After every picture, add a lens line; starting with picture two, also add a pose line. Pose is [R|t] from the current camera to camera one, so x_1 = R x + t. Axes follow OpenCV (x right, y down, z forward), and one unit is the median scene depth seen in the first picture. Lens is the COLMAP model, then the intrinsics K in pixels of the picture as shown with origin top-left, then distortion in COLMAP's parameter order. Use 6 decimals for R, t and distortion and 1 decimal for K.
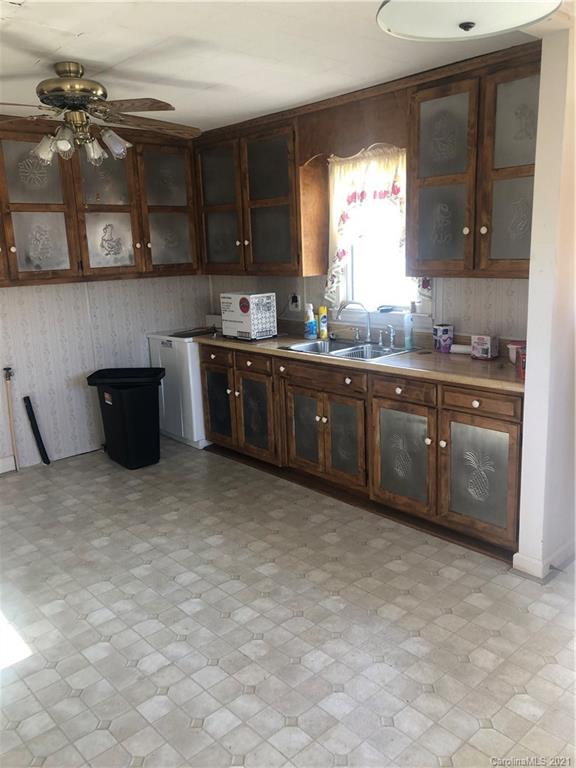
lens RADIAL K [[626.0, 0, 288.0], [0, 626.0, 384.0], [0, 0, 1]] dist [0.093207, -0.169059]
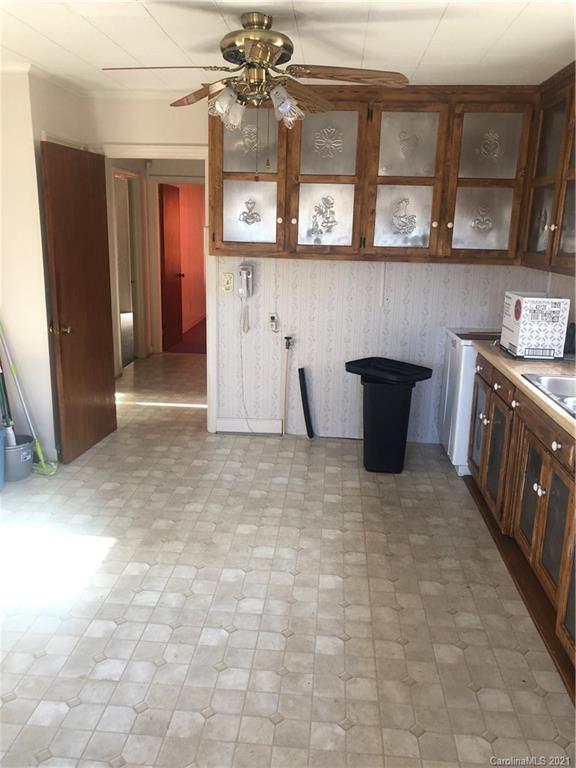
lens RADIAL K [[624.3, 0, 288.0], [0, 624.3, 384.0], [0, 0, 1]] dist [0.008447, 0.015511]
pose [[0.678469, 0.229661, -0.697808, 0.286254], [-0.205767, 0.971266, 0.119595, -0.072991], [0.705223, 0.062444, 0.706230, 0.286636]]
